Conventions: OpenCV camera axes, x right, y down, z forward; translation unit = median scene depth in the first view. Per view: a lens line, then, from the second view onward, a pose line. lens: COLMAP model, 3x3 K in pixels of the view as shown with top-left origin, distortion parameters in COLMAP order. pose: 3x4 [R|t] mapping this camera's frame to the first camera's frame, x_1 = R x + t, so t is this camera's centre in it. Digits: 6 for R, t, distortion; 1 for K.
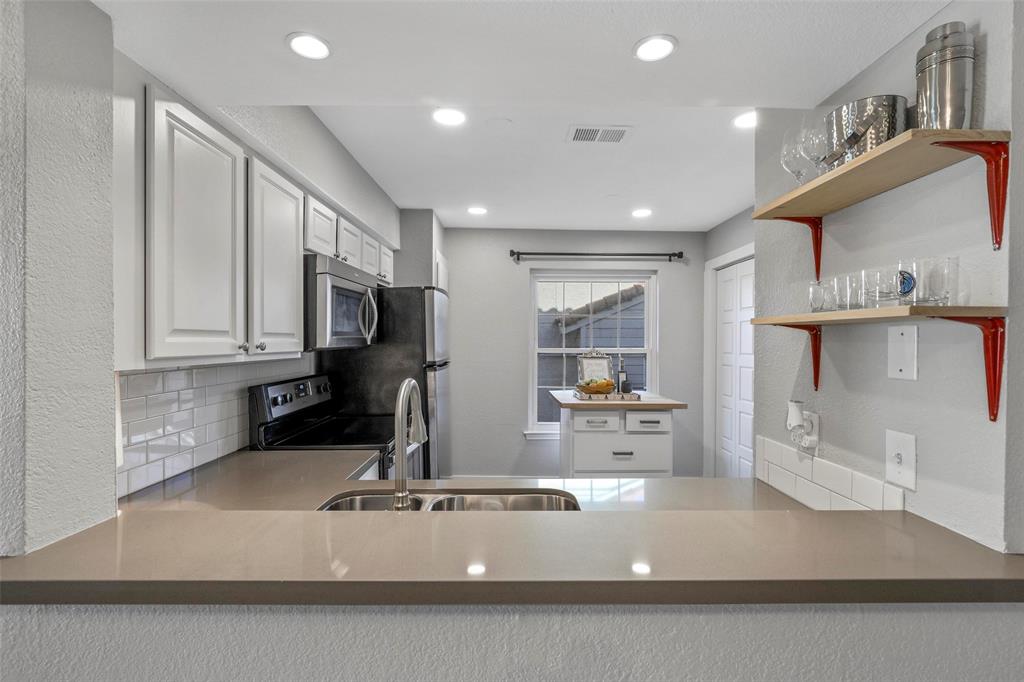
lens RADIAL K [[465.3, 0, 513.8], [0, 465.3, 340.9], [0, 0, 1]] dist [-0.000931, -0.000092]
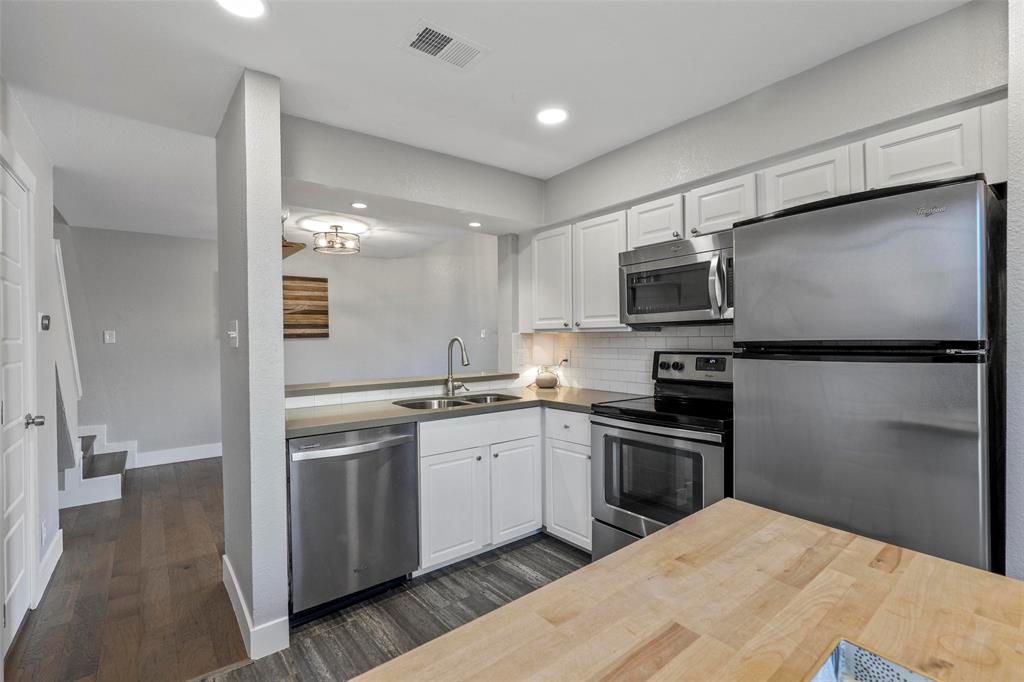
lens RADIAL K [[471.4, 0, 512.0], [0, 471.4, 341.0], [0, 0, 1]] dist [-0.003009, -0.000186]
pose [[-0.796134, 0.013730, -0.604965, 0.928158], [0.006327, 0.999877, 0.014366, 0.048340], [0.605088, 0.007610, -0.796123, 2.843929]]
